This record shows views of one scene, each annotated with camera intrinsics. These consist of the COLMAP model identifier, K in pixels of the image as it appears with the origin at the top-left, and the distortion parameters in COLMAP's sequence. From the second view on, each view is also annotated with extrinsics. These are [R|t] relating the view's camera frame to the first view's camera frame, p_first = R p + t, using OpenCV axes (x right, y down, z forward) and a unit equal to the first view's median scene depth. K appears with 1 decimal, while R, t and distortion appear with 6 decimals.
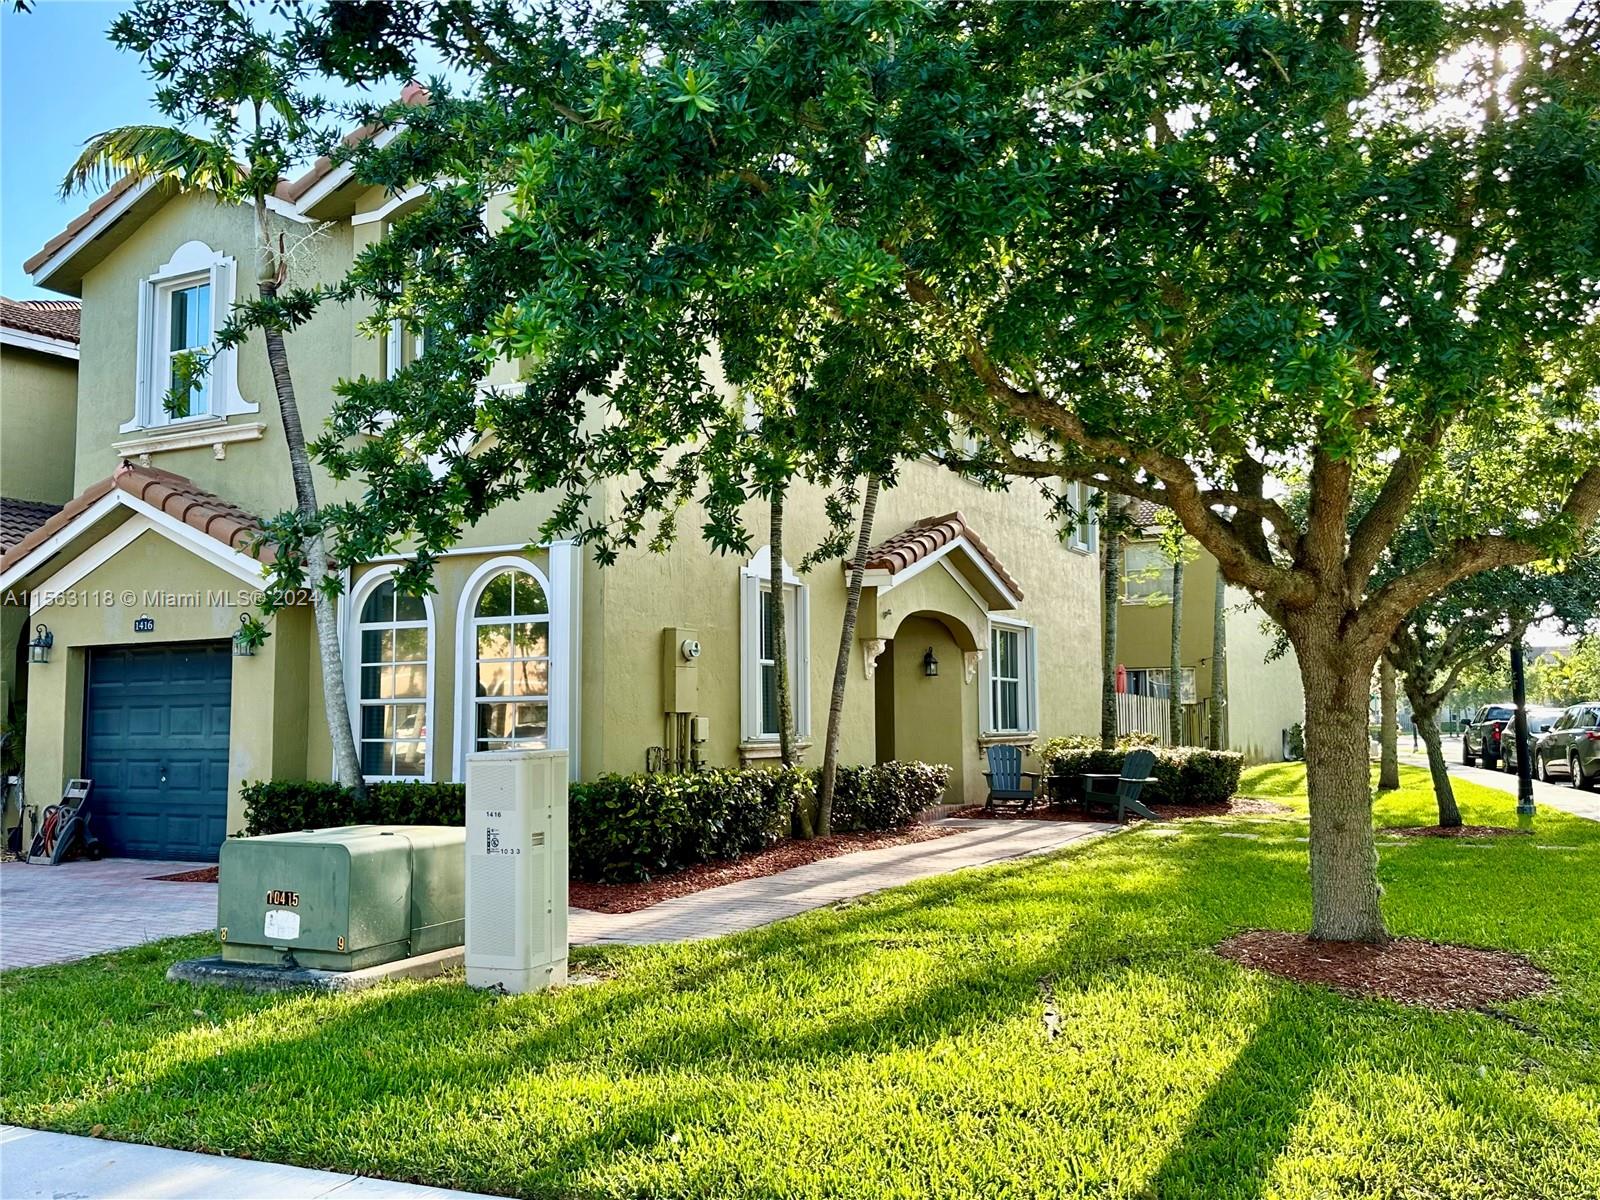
lens RADIAL K [[1383.3, 0, 797.7], [0, 1383.3, 609.9], [0, 0, 1]] dist [0.088266, 0.004906]
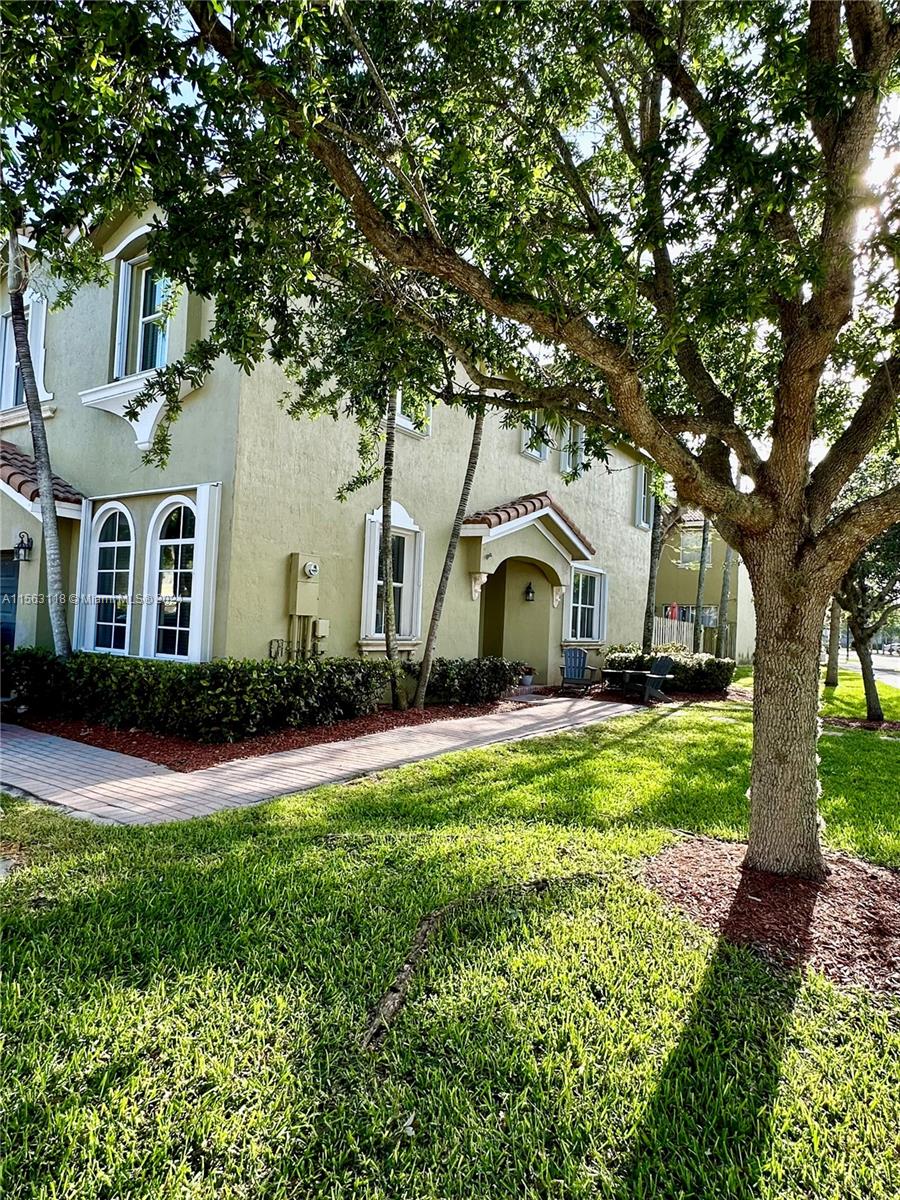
lens RADIAL K [[711.0, 0, 451.9], [0, 711.0, 599.2], [0, 0, 1]] dist [-0.002564, 0.001596]
pose [[0.994302, 0.045834, -0.096238, 0.114906], [-0.041592, 0.998092, 0.045637, 0.017949], [0.098146, -0.041374, 0.994312, 0.282142]]
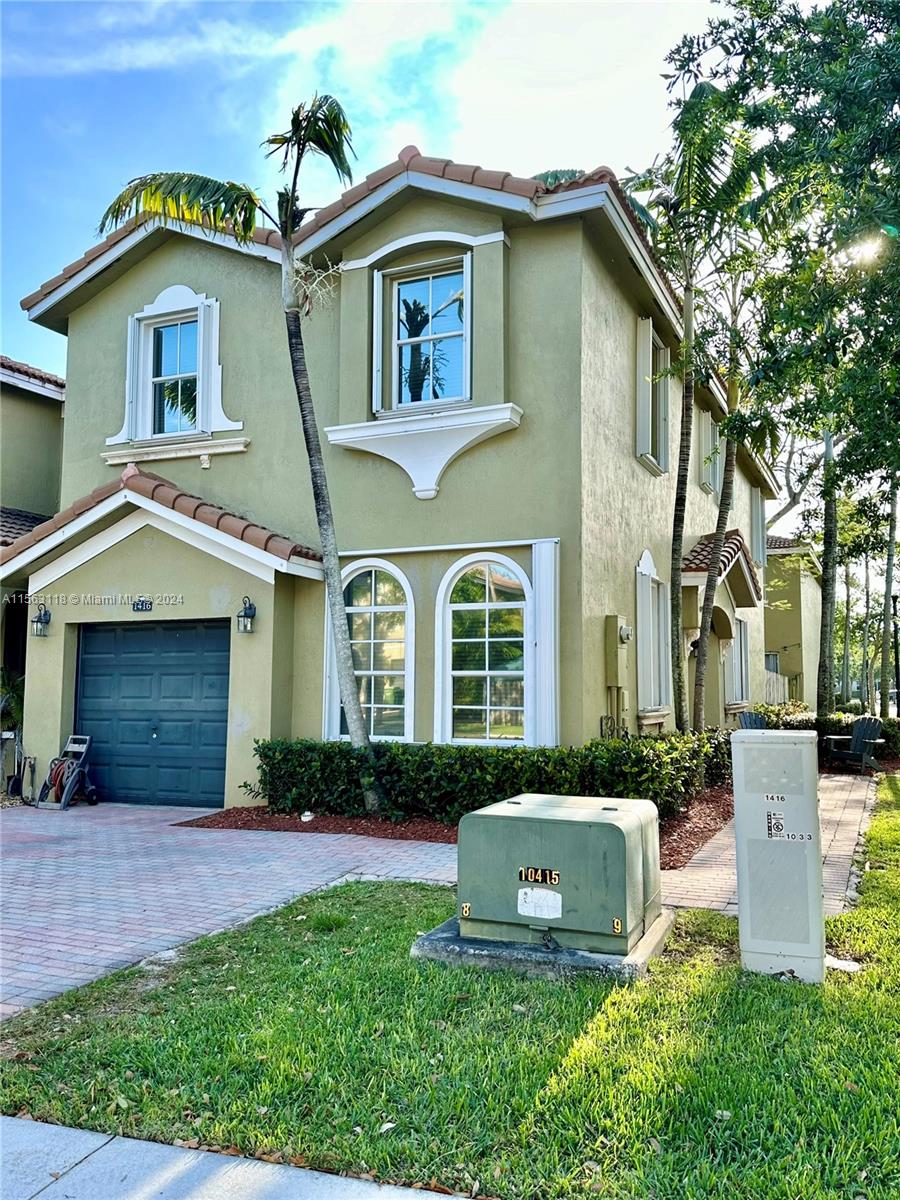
lens RADIAL K [[945.9, 0, 453.8], [0, 945.9, 598.6], [0, 0, 1]] dist [0.133715, -0.019393]
pose [[0.997285, 0.018379, 0.071314, -0.253915], [-0.017583, 0.999776, -0.011784, 0.009589], [-0.071515, 0.010498, 0.997384, 0.173348]]
